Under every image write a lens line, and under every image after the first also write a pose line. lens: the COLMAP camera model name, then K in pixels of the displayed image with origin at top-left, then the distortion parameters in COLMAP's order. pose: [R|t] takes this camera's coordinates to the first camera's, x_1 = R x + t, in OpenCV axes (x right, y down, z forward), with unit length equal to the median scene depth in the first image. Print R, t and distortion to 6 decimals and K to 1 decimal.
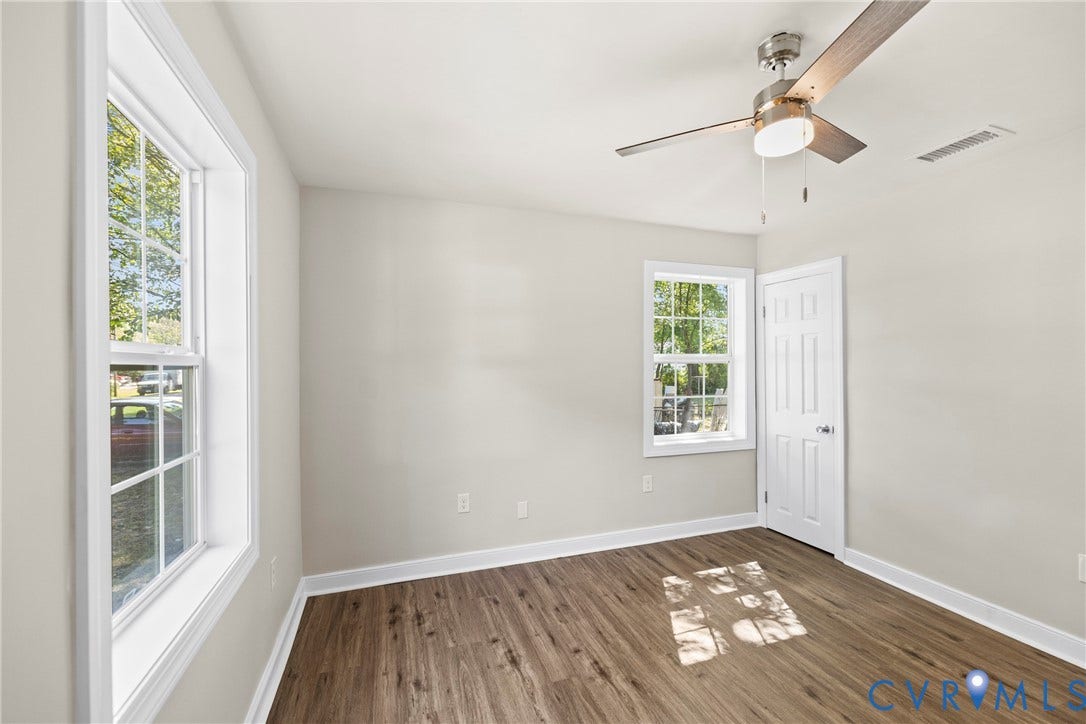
lens RADIAL K [[464.8, 0, 547.6], [0, 464.8, 361.8], [0, 0, 1]] dist [0.000736, -0.000063]
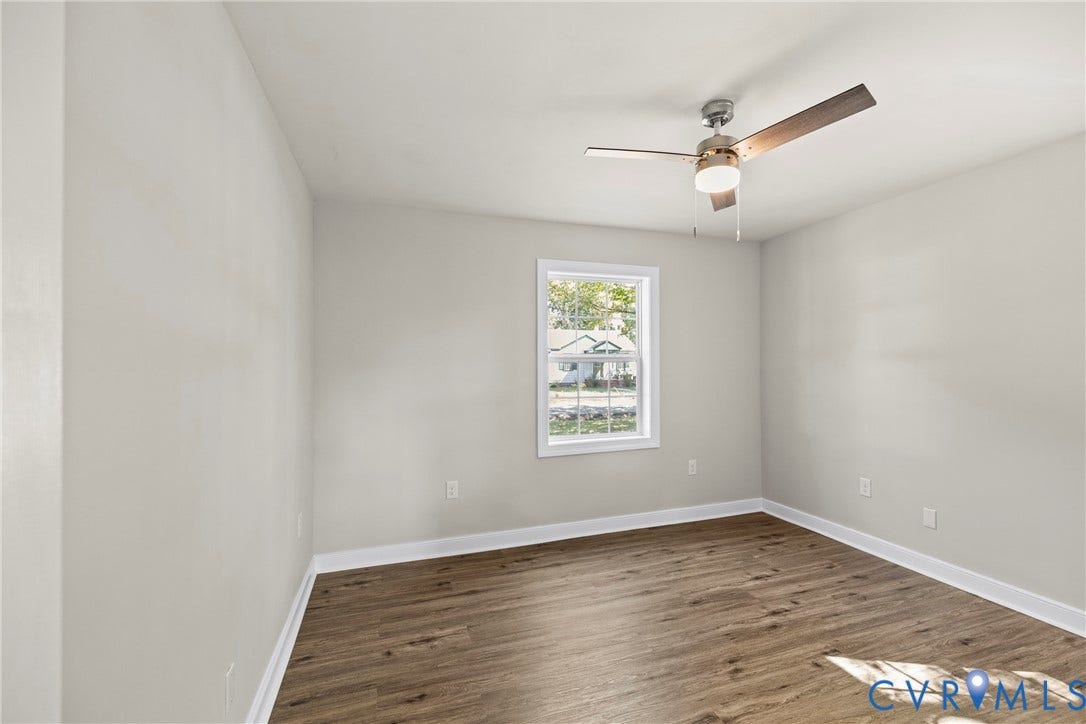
lens RADIAL K [[464.8, 0, 547.6], [0, 464.8, 361.8], [0, 0, 1]] dist [0.000736, -0.000063]
pose [[-0.012519, 0.003552, -0.999915, 1.100449], [0.019915, 0.999796, 0.003302, -0.005727], [0.999723, -0.019872, -0.012587, 0.350393]]
